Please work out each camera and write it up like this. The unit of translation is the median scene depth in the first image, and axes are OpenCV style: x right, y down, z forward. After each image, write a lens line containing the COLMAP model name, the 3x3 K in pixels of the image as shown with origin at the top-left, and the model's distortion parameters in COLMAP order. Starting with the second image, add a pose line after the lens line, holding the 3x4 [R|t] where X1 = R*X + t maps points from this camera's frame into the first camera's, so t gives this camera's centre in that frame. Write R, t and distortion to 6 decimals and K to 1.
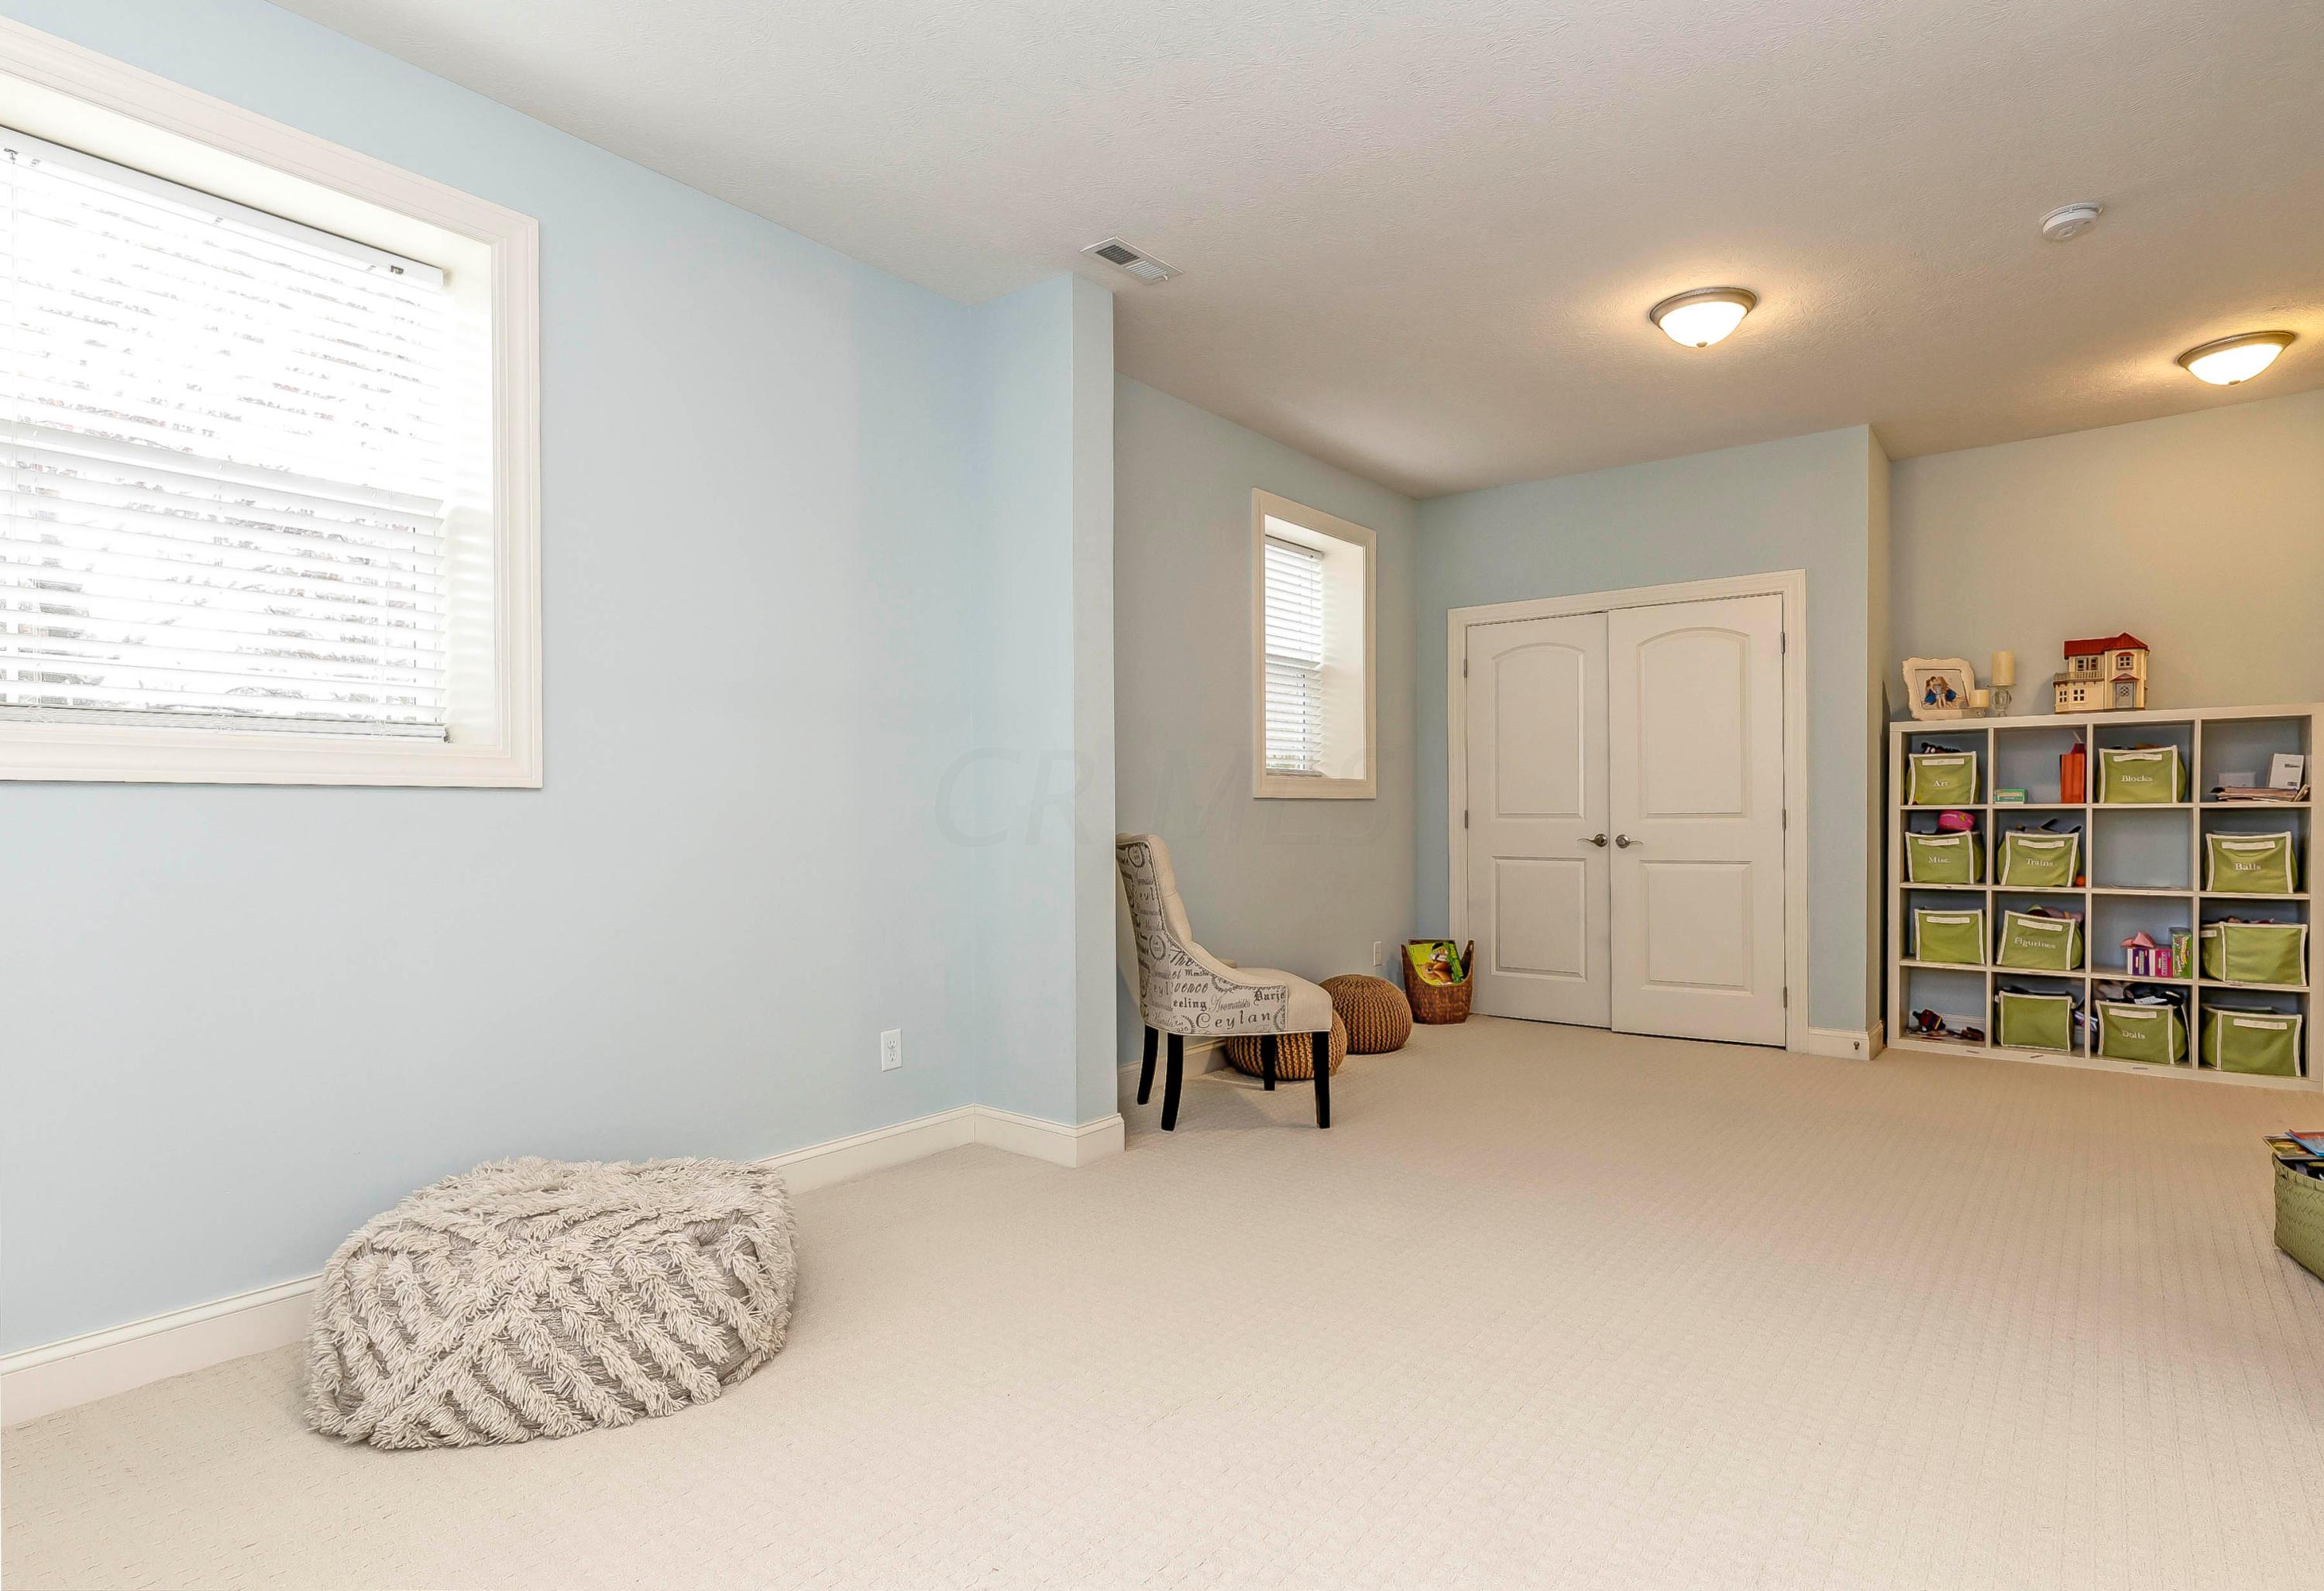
lens RADIAL K [[1219.2, 0, 1162.0], [0, 1219.2, 795.5], [0, 0, 1]] dist [-0.000725, -0.000042]
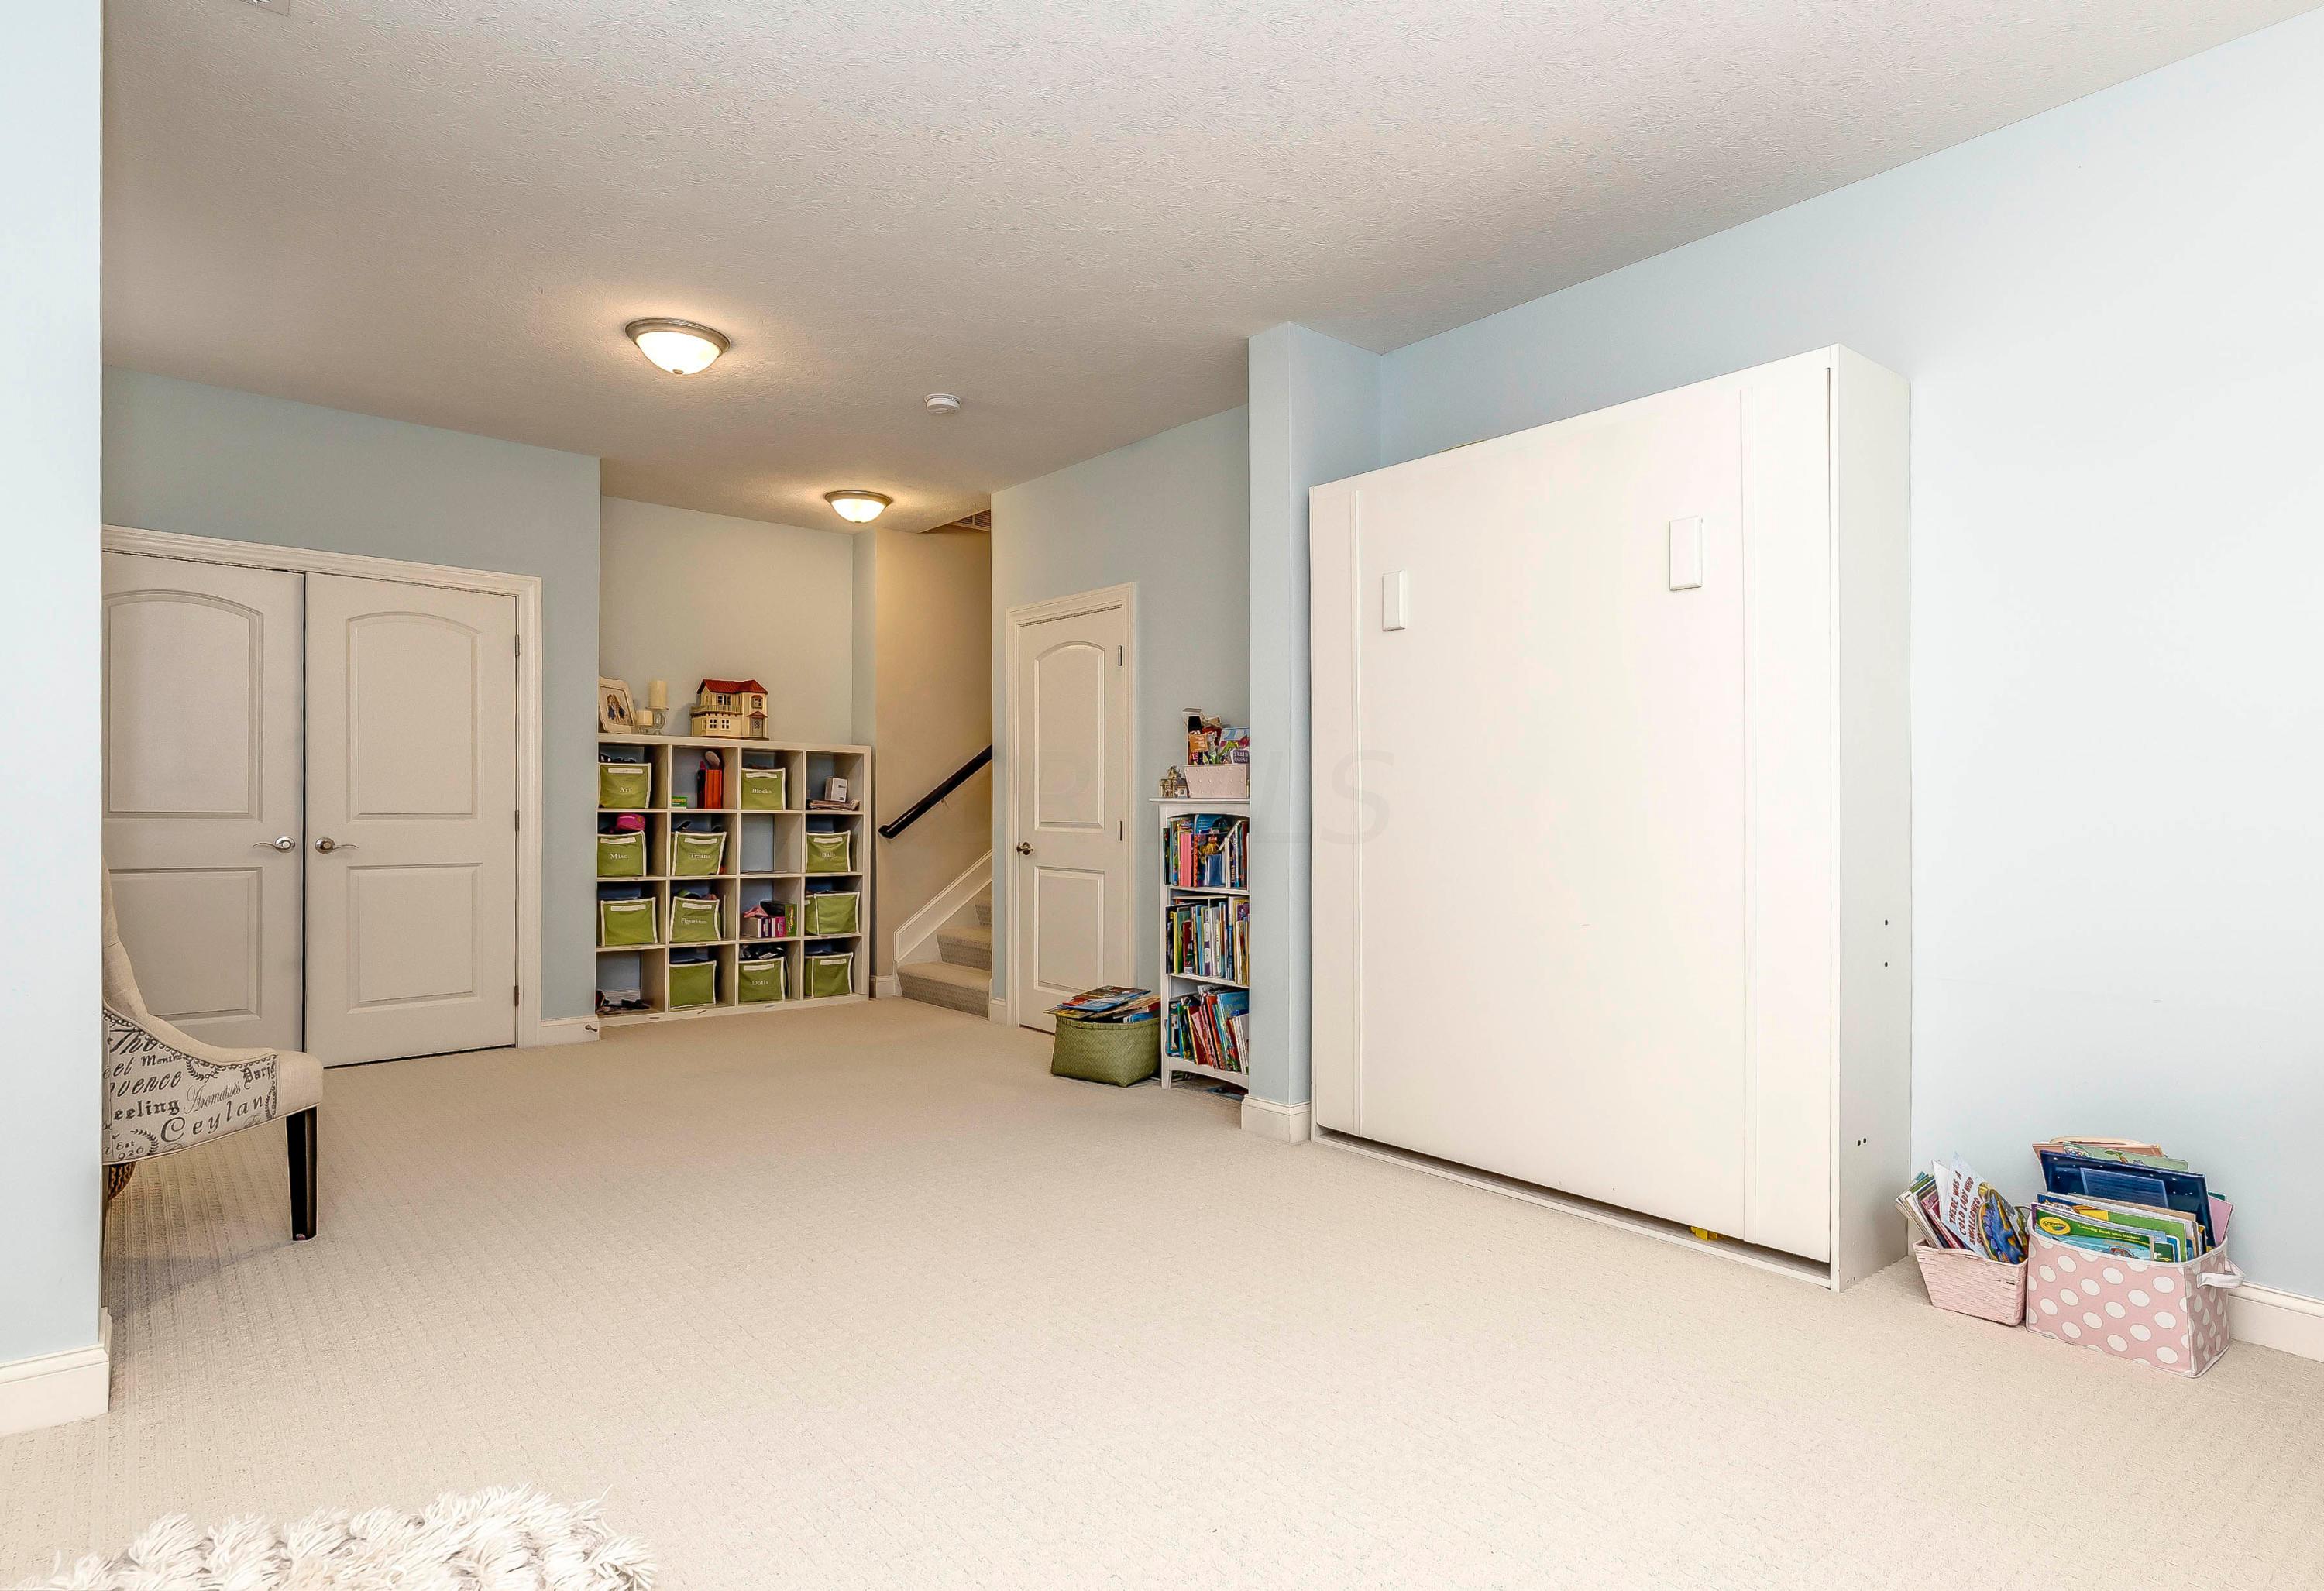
lens RADIAL K [[1212.3, 0, 1160.9], [0, 1212.3, 832.3], [0, 0, 1]] dist [-0.000901, -0.000025]
pose [[0.204981, -0.007157, 0.978740, -0.404355], [-0.021489, 0.999699, 0.011811, 0.006313], [-0.978530, -0.023453, 0.204765, 0.297113]]
